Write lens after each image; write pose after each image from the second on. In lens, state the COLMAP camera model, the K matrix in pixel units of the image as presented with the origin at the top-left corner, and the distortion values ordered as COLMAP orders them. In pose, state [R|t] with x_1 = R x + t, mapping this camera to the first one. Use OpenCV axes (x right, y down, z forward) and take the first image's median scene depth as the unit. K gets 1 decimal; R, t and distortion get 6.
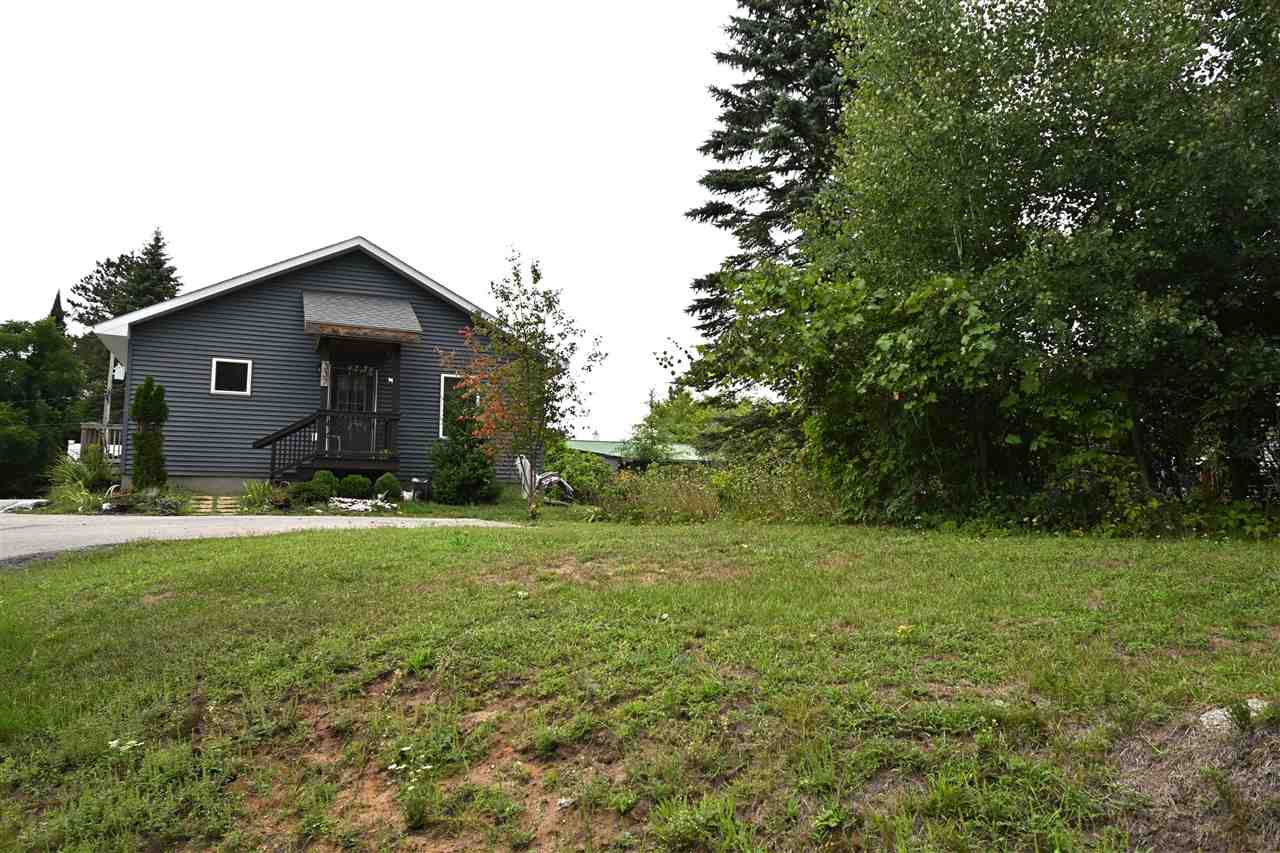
lens RADIAL K [[902.9, 0, 642.8], [0, 902.9, 424.8], [0, 0, 1]] dist [0.013367, -0.003020]
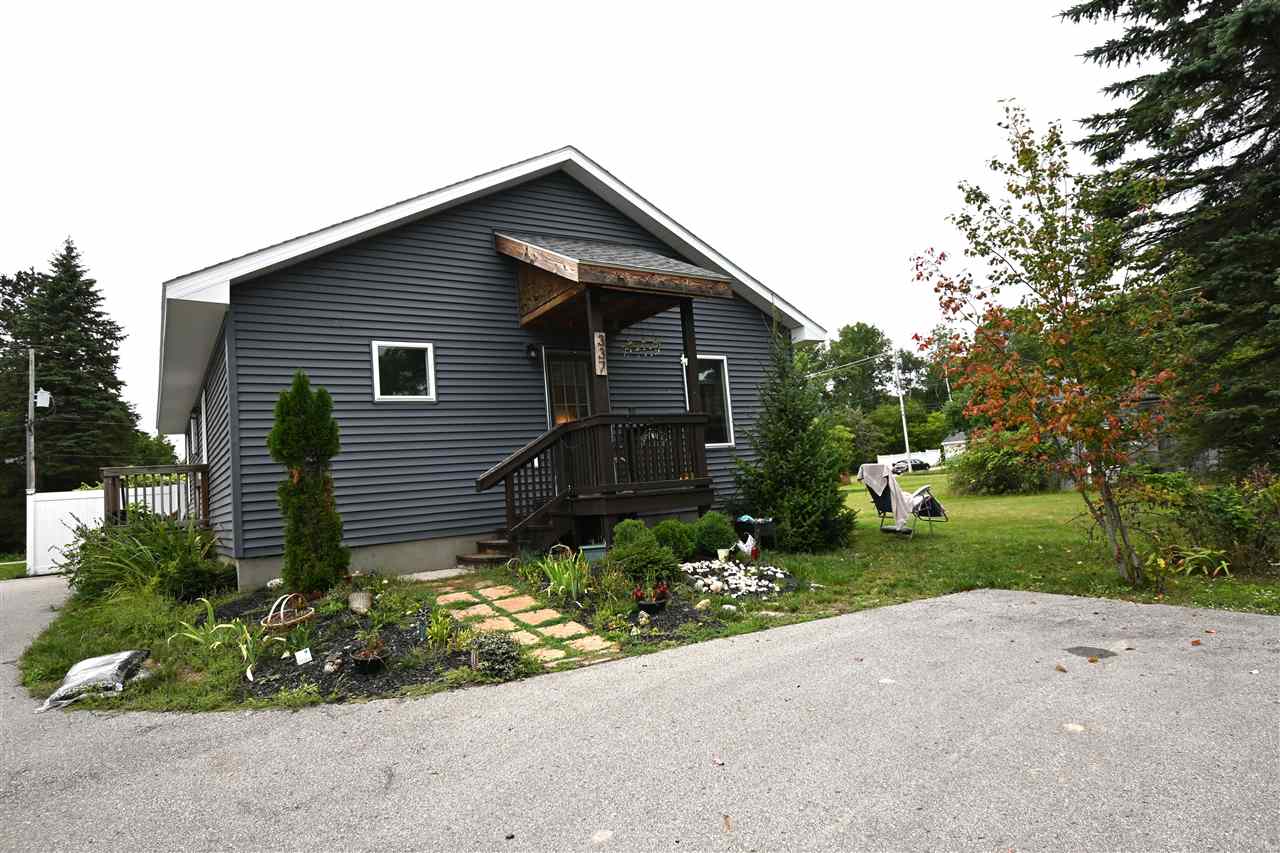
lens RADIAL K [[741.6, 0, 646.1], [0, 741.6, 425.7], [0, 0, 1]] dist [0.000720, 0.002471]
pose [[0.978018, -0.071282, 0.195956, -0.400594], [0.068736, 0.997439, 0.019769, -0.016443], [-0.196863, -0.005865, 0.980413, 0.496490]]
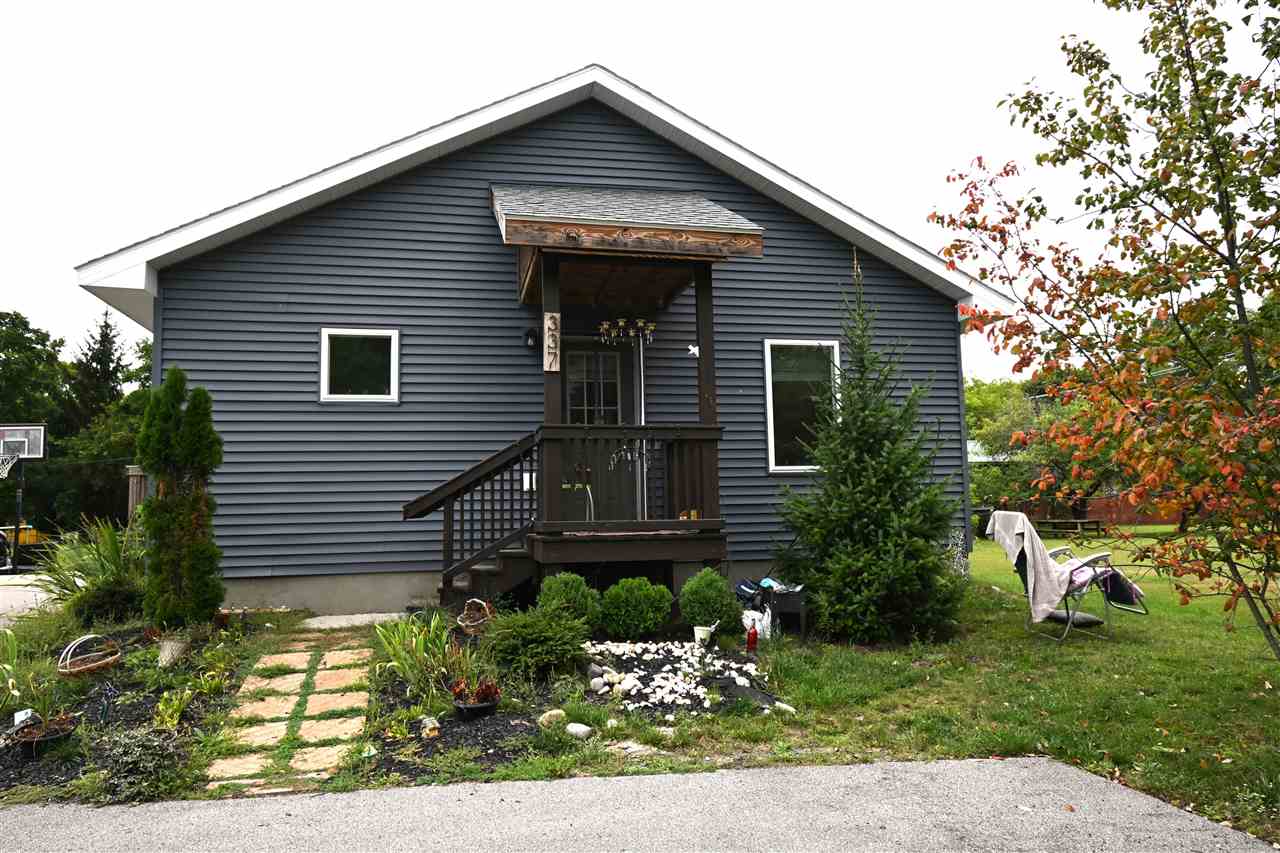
lens RADIAL K [[890.2, 0, 646.3], [0, 890.2, 422.7], [0, 0, 1]] dist [0.007259, 0.000382]
pose [[0.983333, -0.047032, -0.175626, -0.223776], [0.047544, 0.998868, -0.001294, -0.014622], [0.175488, -0.007078, 0.984456, 0.563086]]
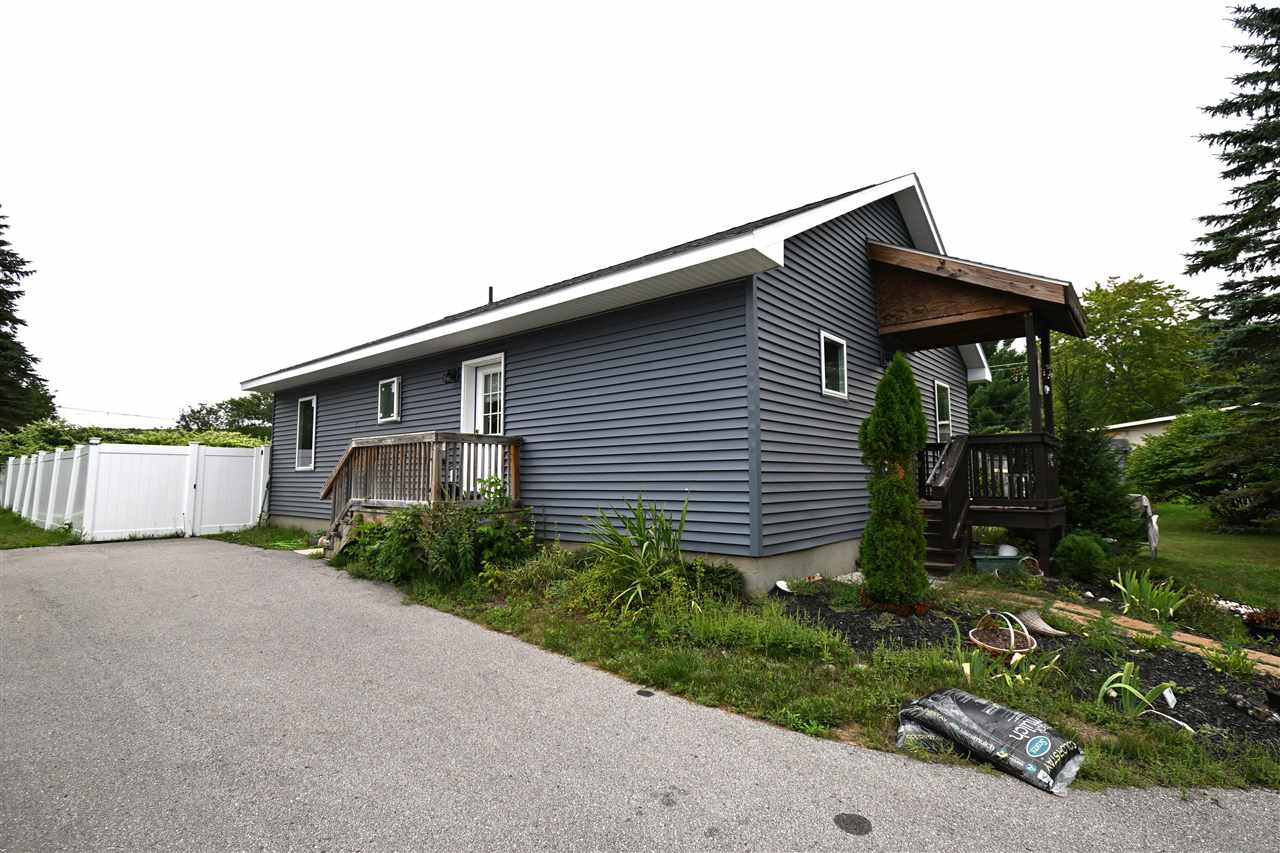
lens RADIAL K [[613.7, 0, 643.4], [0, 613.7, 423.1], [0, 0, 1]] dist [0.006006, -0.001083]
pose [[0.888187, 0.031804, 0.458379, -0.745121], [-0.040016, 0.999165, 0.008212, -0.015301], [-0.457736, -0.025636, 0.888719, 0.714781]]
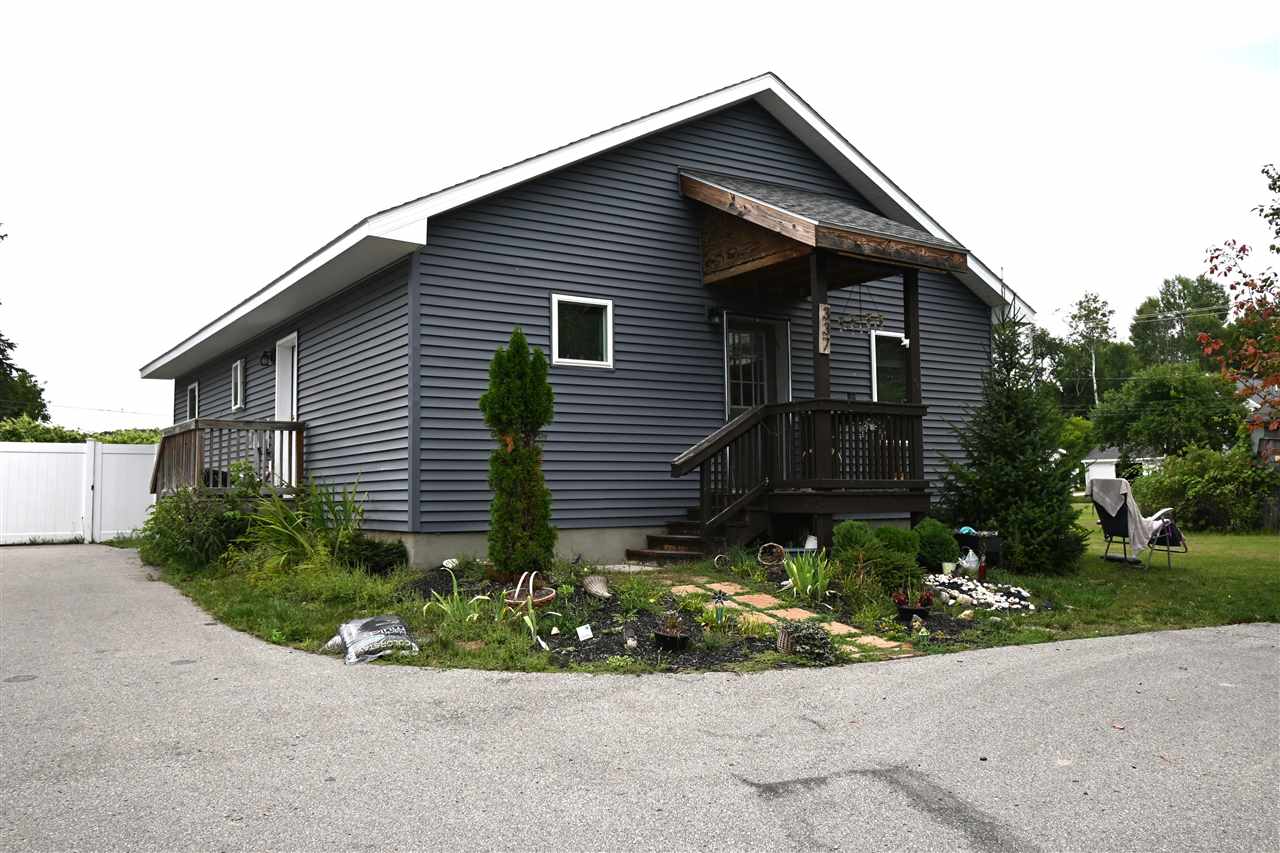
lens RADIAL K [[1058.3, 0, 641.2], [0, 1058.3, 427.9], [0, 0, 1]] dist [-0.002718, 0.005973]
pose [[0.981144, -0.005960, 0.193184, -0.542029], [-0.001899, 0.999179, 0.040472, -0.023380], [-0.193267, -0.040075, 0.980327, 0.411619]]
